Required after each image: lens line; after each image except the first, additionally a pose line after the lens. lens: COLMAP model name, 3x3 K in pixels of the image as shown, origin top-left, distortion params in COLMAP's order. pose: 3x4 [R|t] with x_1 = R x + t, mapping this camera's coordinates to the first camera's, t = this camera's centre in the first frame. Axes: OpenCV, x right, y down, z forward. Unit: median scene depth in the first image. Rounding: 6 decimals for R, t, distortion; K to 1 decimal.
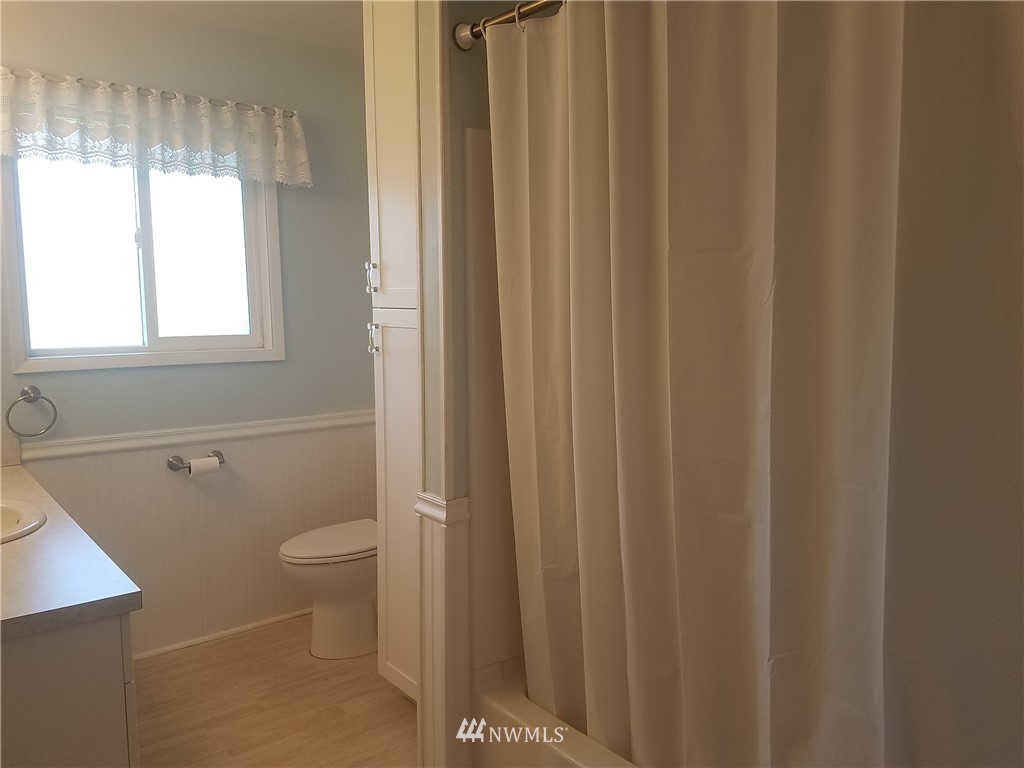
lens RADIAL K [[808.4, 0, 495.3], [0, 808.4, 388.6], [0, 0, 1]] dist [0.160384, -0.230737]
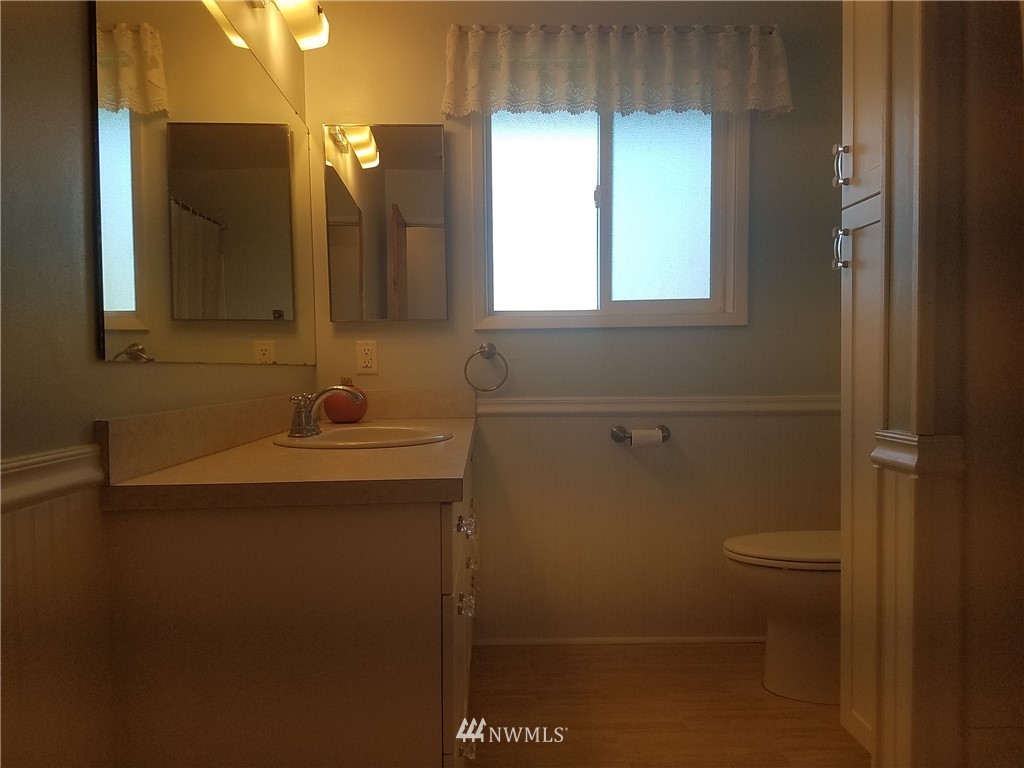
lens RADIAL K [[808.4, 0, 495.3], [0, 808.4, 388.6], [0, 0, 1]] dist [0.160384, -0.230737]
pose [[0.805113, 0.013913, -0.592959, 0.036493], [-0.061128, 0.996348, -0.059621, 0.109046], [0.589964, 0.084248, 0.803023, 0.206060]]
